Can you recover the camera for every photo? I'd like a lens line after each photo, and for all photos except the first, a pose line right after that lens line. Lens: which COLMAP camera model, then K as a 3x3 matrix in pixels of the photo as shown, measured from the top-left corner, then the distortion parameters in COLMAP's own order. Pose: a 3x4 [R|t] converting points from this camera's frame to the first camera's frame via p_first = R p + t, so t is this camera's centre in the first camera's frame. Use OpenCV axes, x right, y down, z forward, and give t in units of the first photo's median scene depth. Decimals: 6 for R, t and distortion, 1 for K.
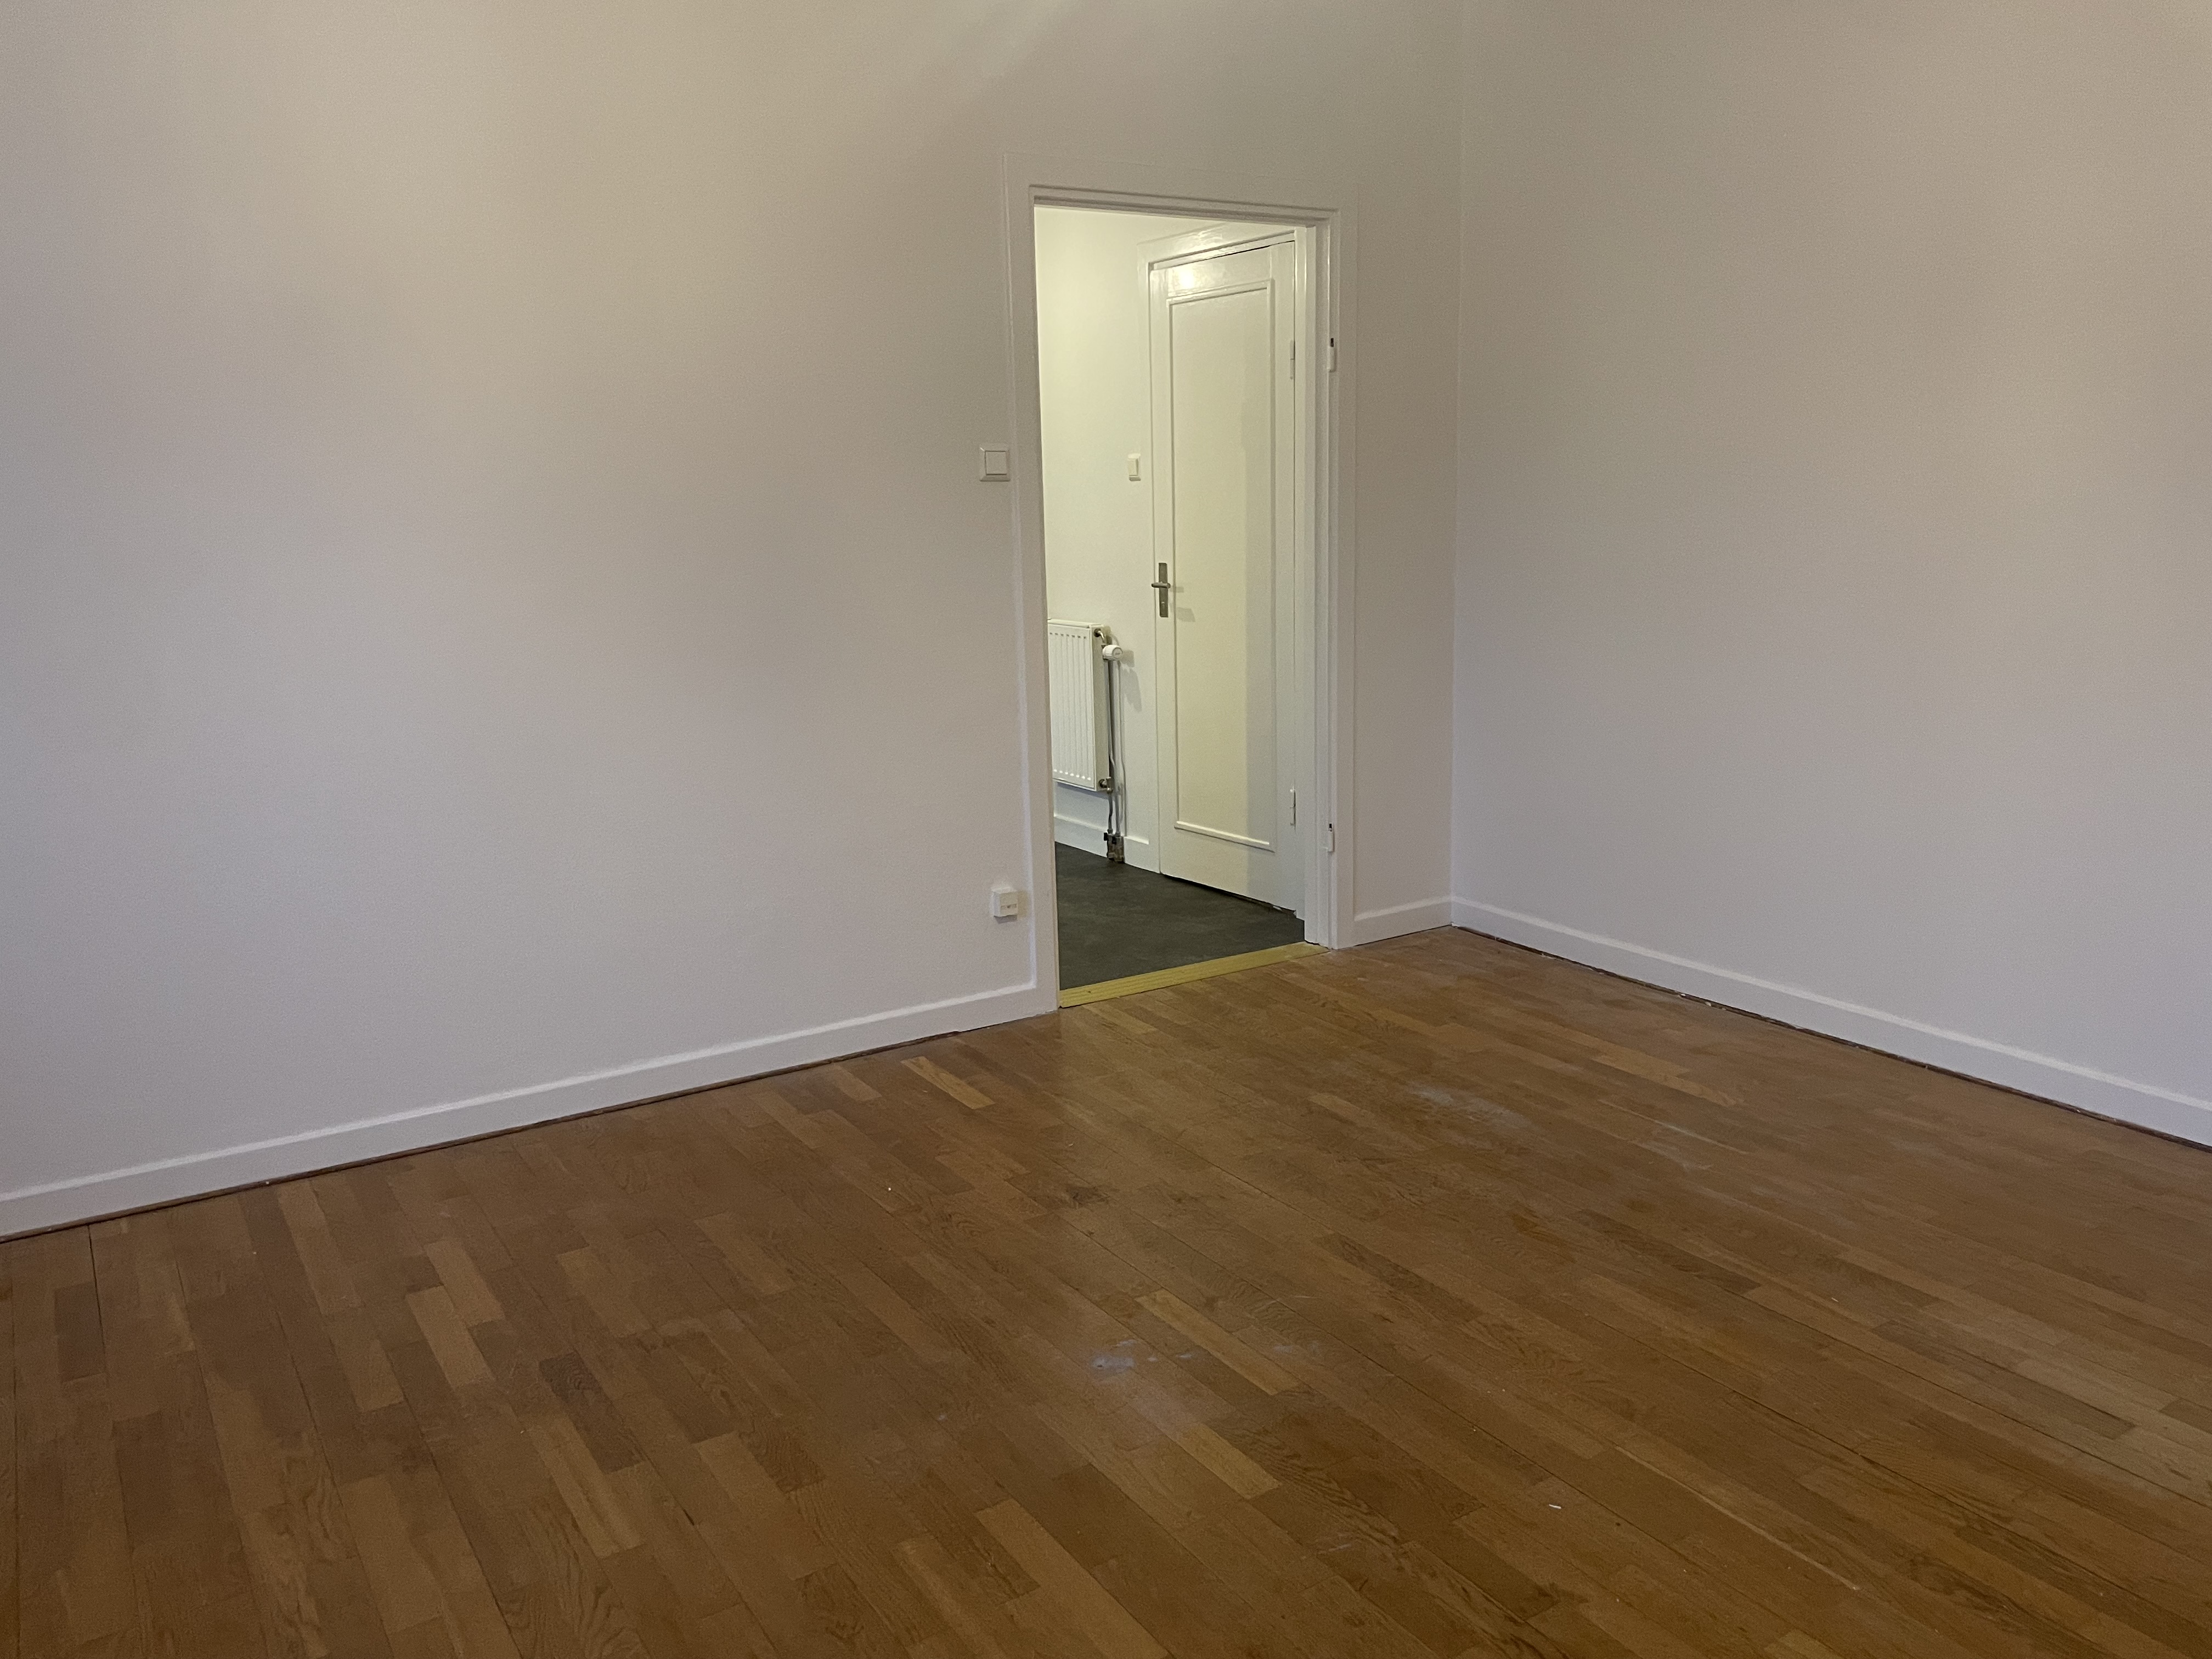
lens RADIAL K [[1672.4, 0, 1106.0], [0, 1672.4, 829.5], [0, 0, 1]] dist [0.001104, 0.000412]
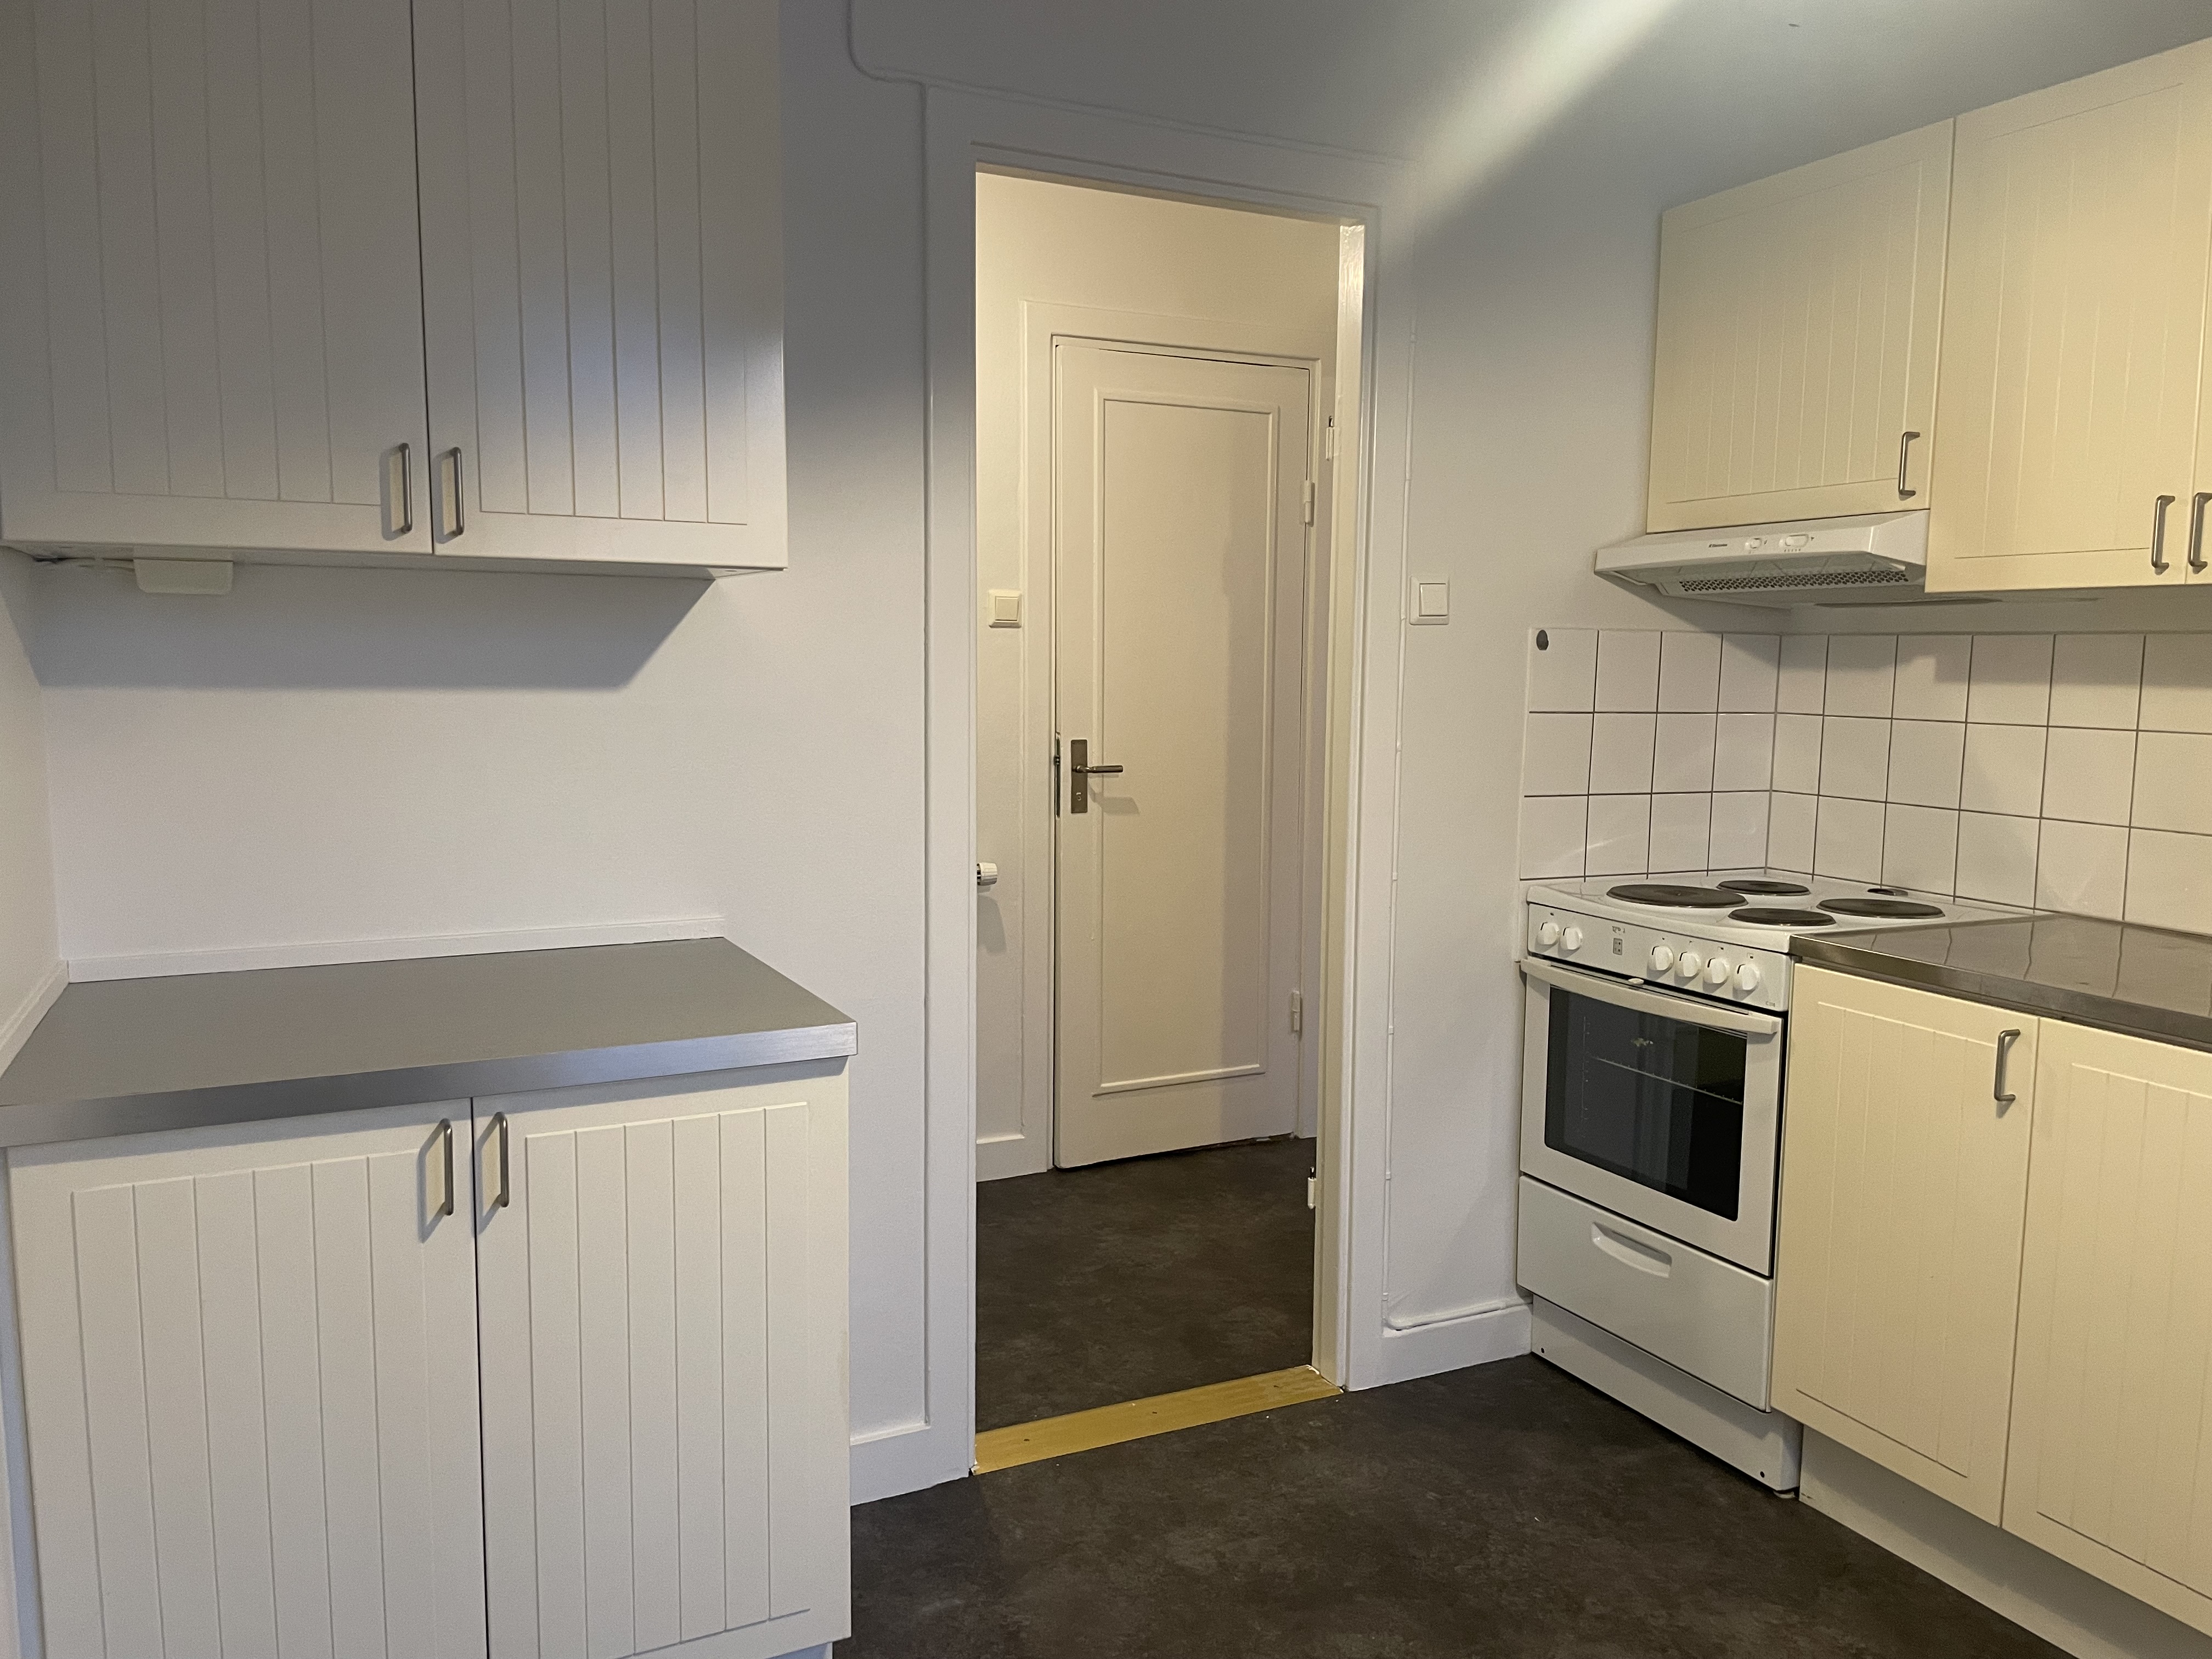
lens RADIAL K [[1672.4, 0, 1106.0], [0, 1672.4, 829.5], [0, 0, 1]] dist [0.001104, 0.000412]
pose [[0.131328, -0.080466, 0.988068, -1.093501], [0.190223, 0.980225, 0.054544, -0.250938], [-0.972917, 0.180790, 0.144038, 1.404779]]
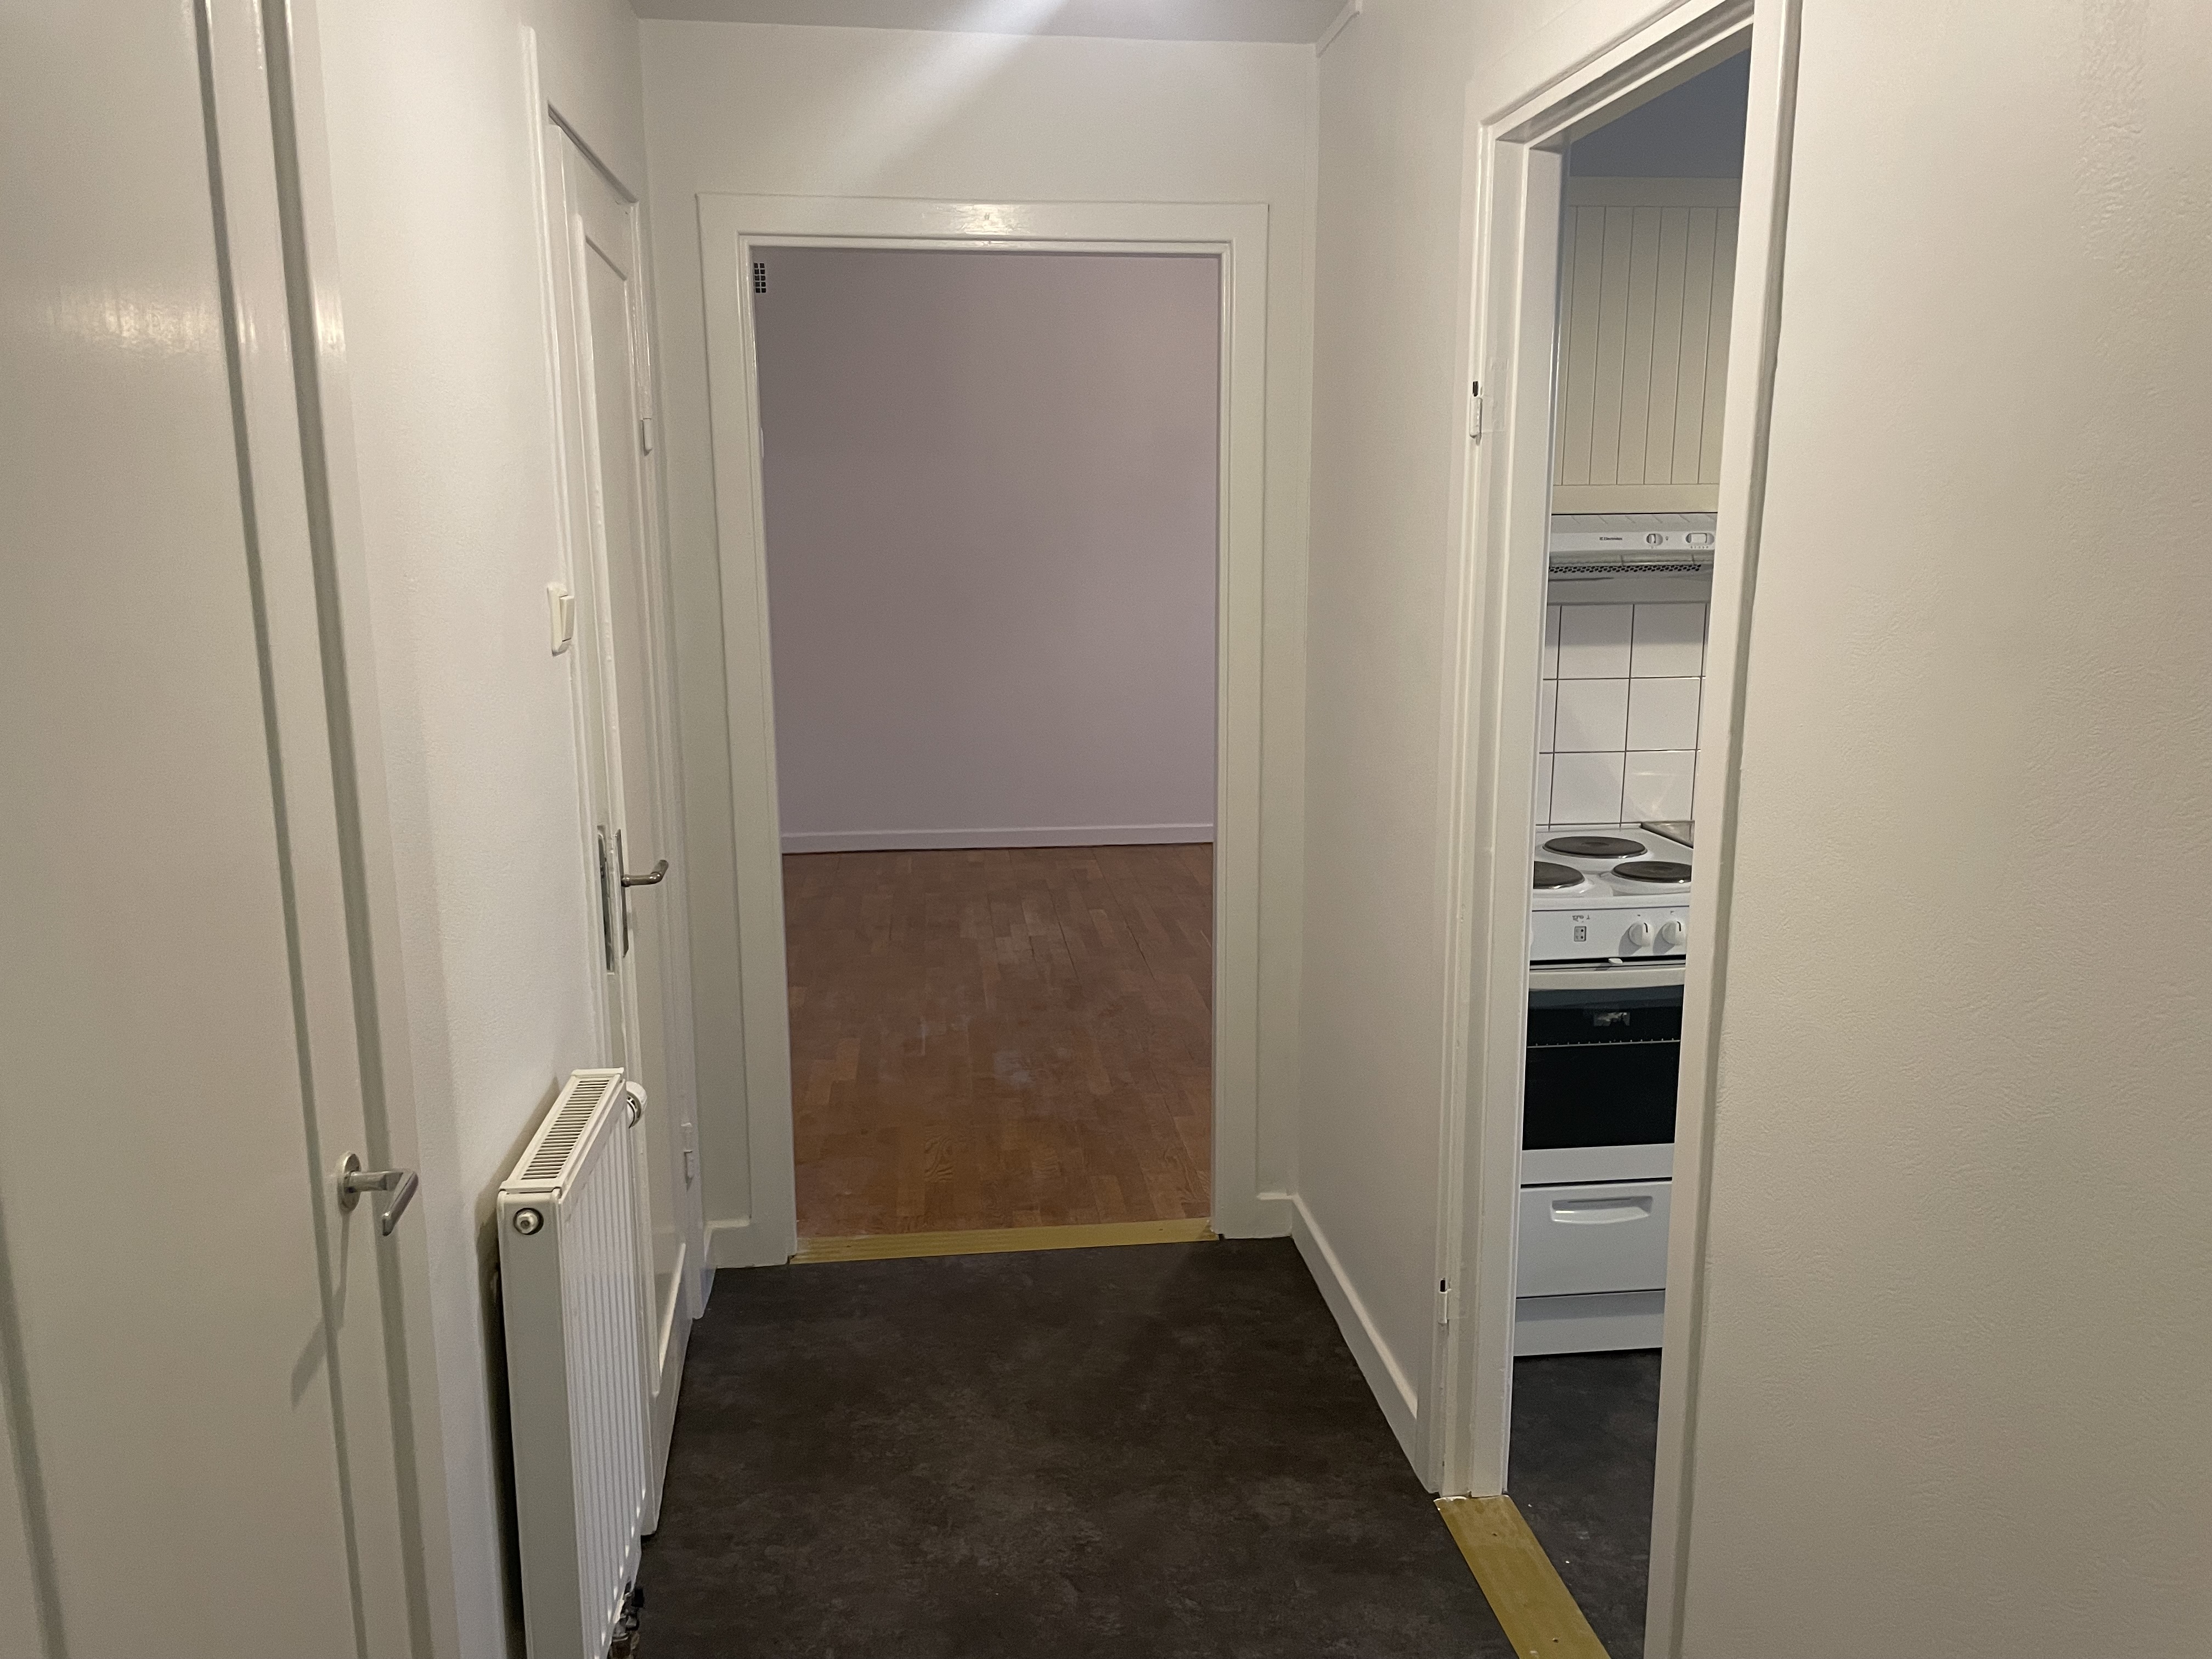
lens RADIAL K [[1672.4, 0, 1106.0], [0, 1672.4, 829.5], [0, 0, 1]] dist [0.001104, 0.000412]
pose [[-0.896845, -0.054672, 0.438953, -0.419630], [0.114079, 0.930178, 0.348934, -0.465657], [-0.427382, 0.363015, -0.827988, 2.051811]]
